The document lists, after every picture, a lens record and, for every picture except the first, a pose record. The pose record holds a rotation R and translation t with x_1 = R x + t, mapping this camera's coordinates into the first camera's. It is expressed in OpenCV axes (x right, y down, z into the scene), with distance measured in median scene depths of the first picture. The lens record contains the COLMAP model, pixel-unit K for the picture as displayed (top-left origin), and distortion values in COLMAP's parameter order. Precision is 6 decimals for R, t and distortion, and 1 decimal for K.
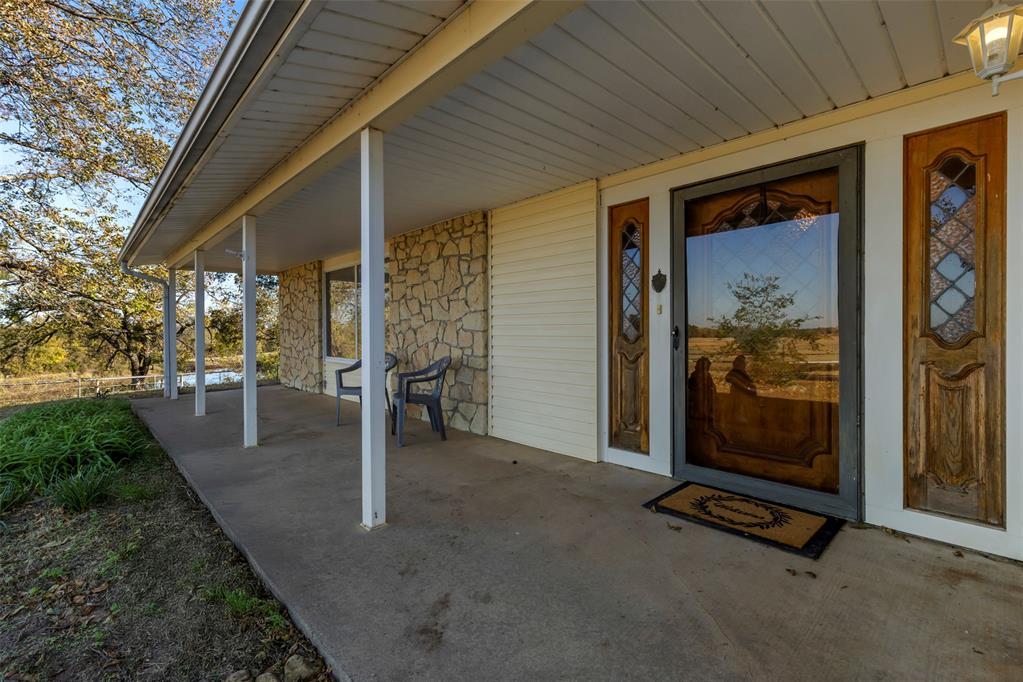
lens RADIAL K [[461.9, 0, 506.3], [0, 461.9, 339.9], [0, 0, 1]] dist [0.004221, -0.000507]
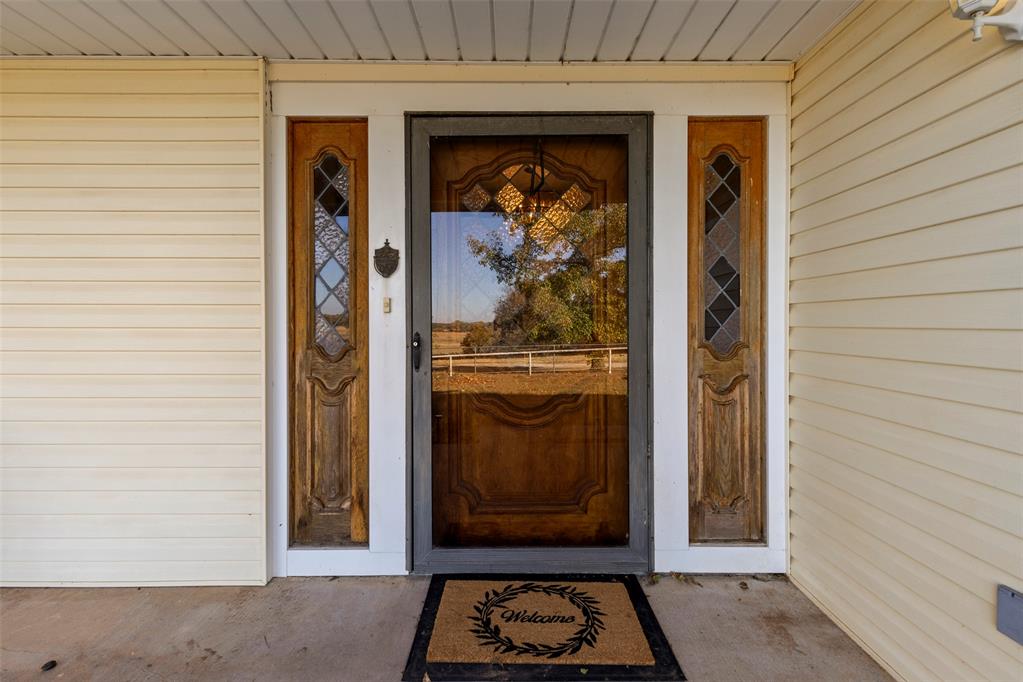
lens RADIAL K [[461.9, 0, 514.1], [0, 461.9, 331.6], [0, 0, 1]] dist [0.004221, -0.000507]
pose [[0.684060, -0.001021, 0.729425, 0.000689], [0.011429, 0.999891, -0.009318, -0.027602], [-0.729336, 0.014711, 0.683998, 0.539930]]
